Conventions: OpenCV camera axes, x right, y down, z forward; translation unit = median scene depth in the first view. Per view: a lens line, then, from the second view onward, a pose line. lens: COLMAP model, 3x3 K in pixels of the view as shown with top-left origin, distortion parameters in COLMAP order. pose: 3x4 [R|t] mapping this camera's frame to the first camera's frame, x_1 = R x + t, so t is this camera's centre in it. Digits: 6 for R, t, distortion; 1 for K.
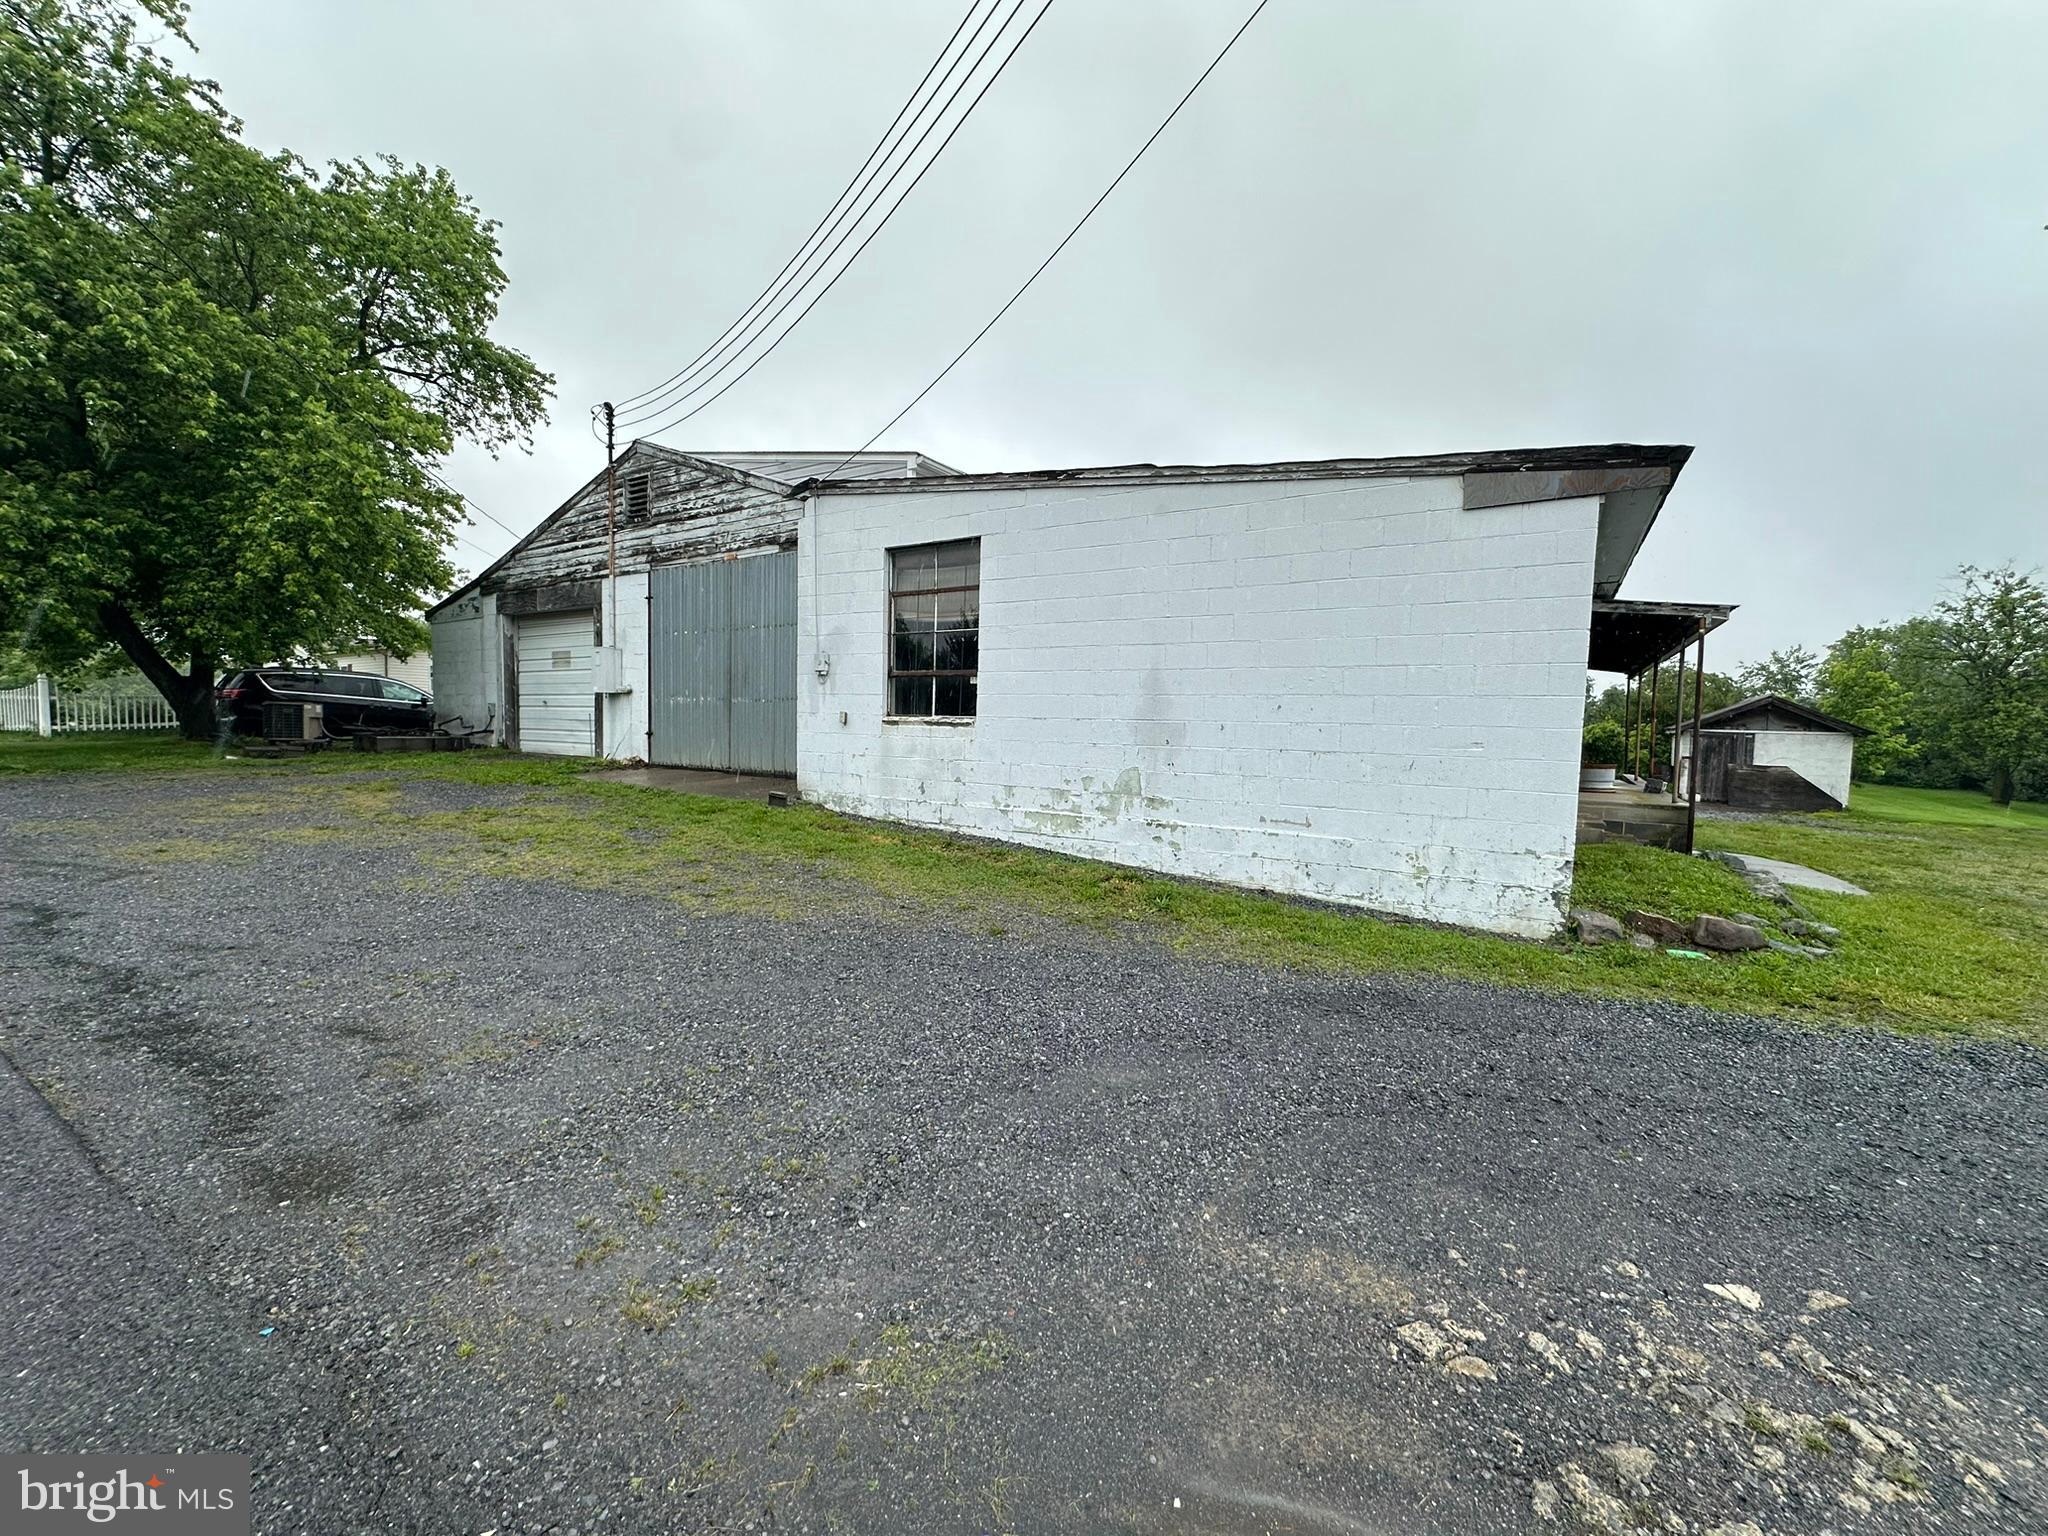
lens RADIAL K [[819.2, 0, 1027.0], [0, 819.2, 763.0], [0, 0, 1]] dist [-0.004409, 0.000624]
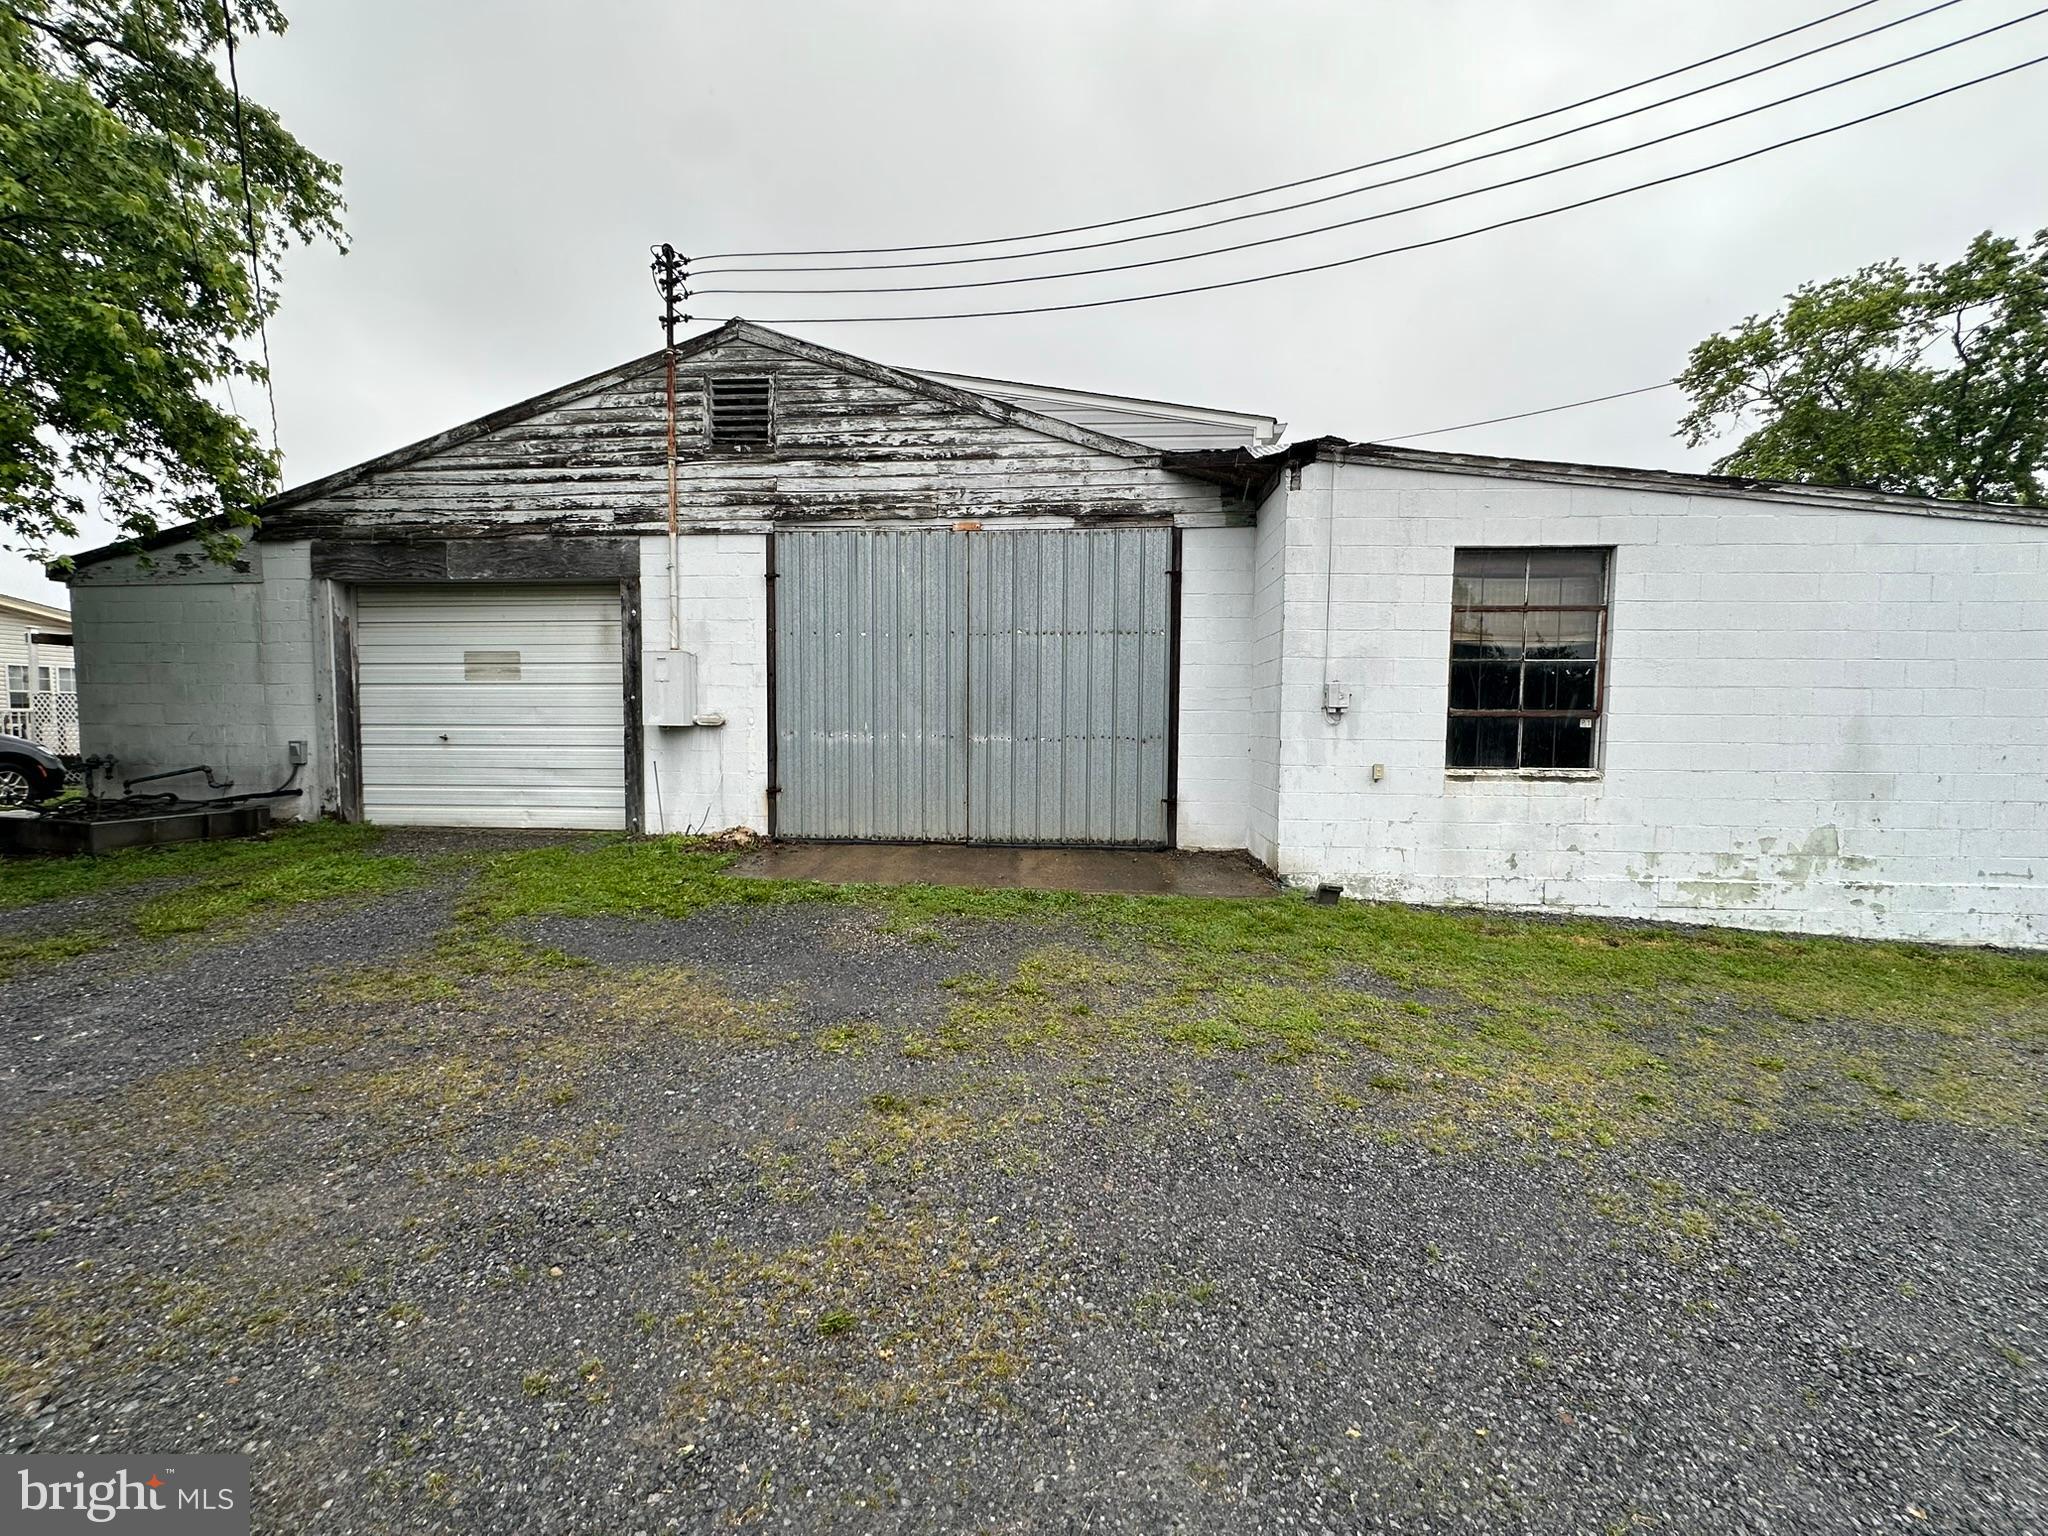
lens RADIAL K [[819.2, 0, 1023.5], [0, 819.2, 762.8], [0, 0, 1]] dist [-0.004409, 0.000624]
pose [[0.880466, -0.039033, 0.472500, -0.773854], [0.036190, 0.999231, 0.015109, -0.078495], [-0.472726, 0.003796, 0.881201, 0.460126]]
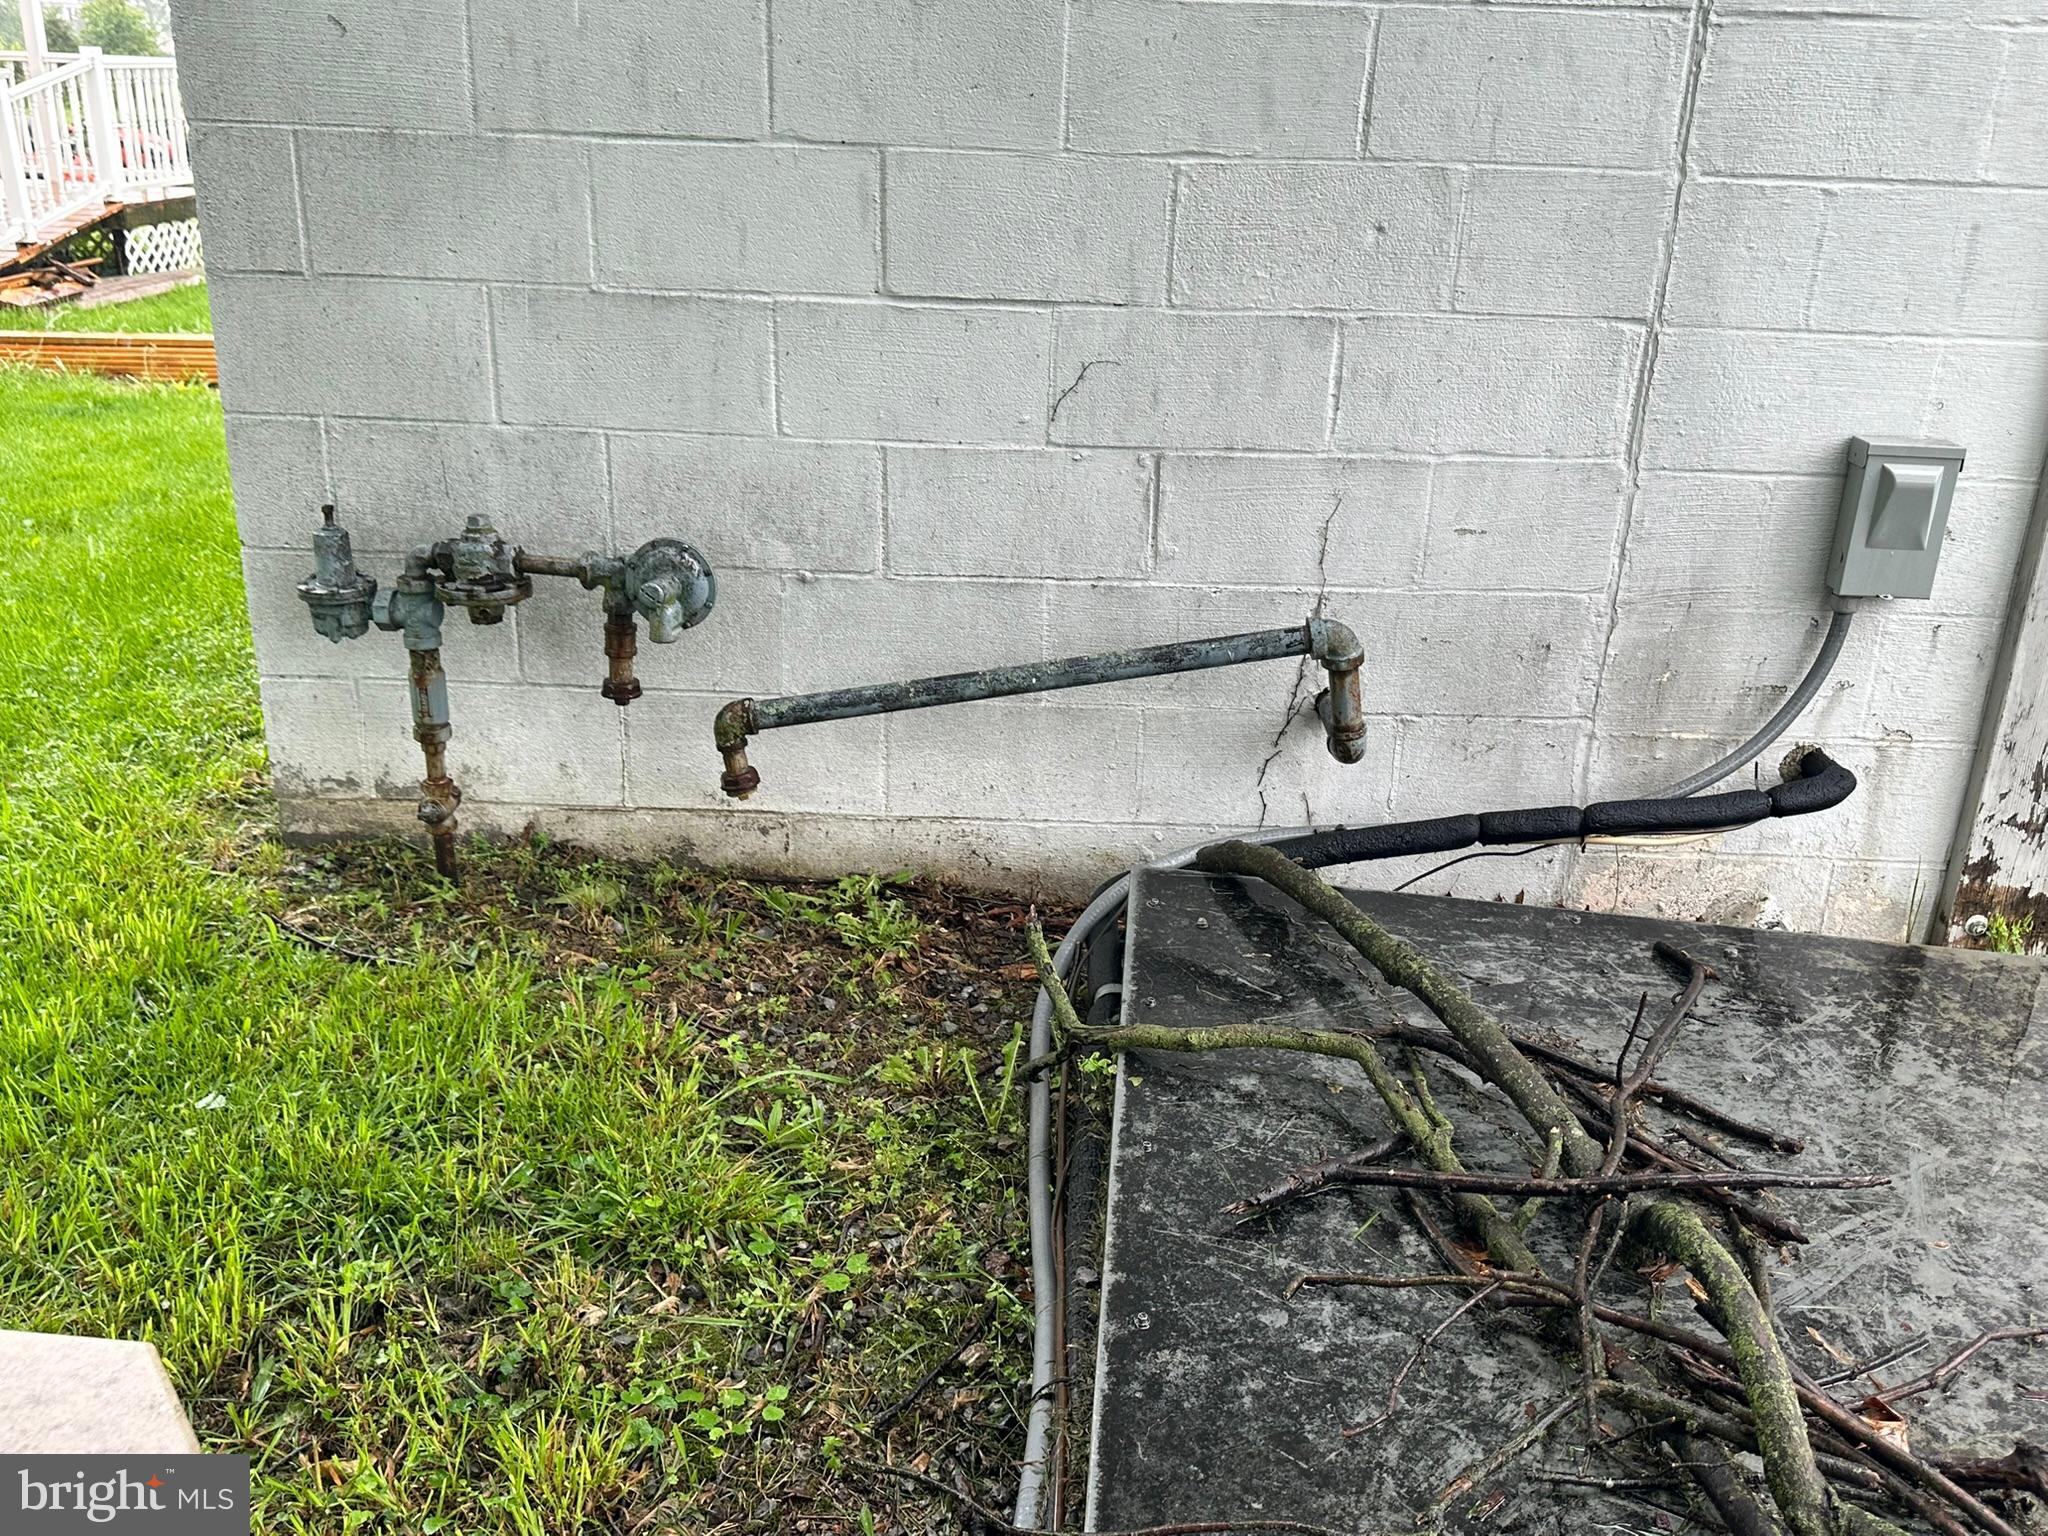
lens RADIAL K [[1781.9, 0, 1021.5], [0, 1781.9, 770.5], [0, 0, 1]] dist [0.026910, -0.001137]
pose [[0.846551, -0.180840, 0.500648, -1.308210], [0.011224, 0.946379, 0.322863, -0.160513], [-0.532189, -0.267701, 0.803188, 1.430997]]
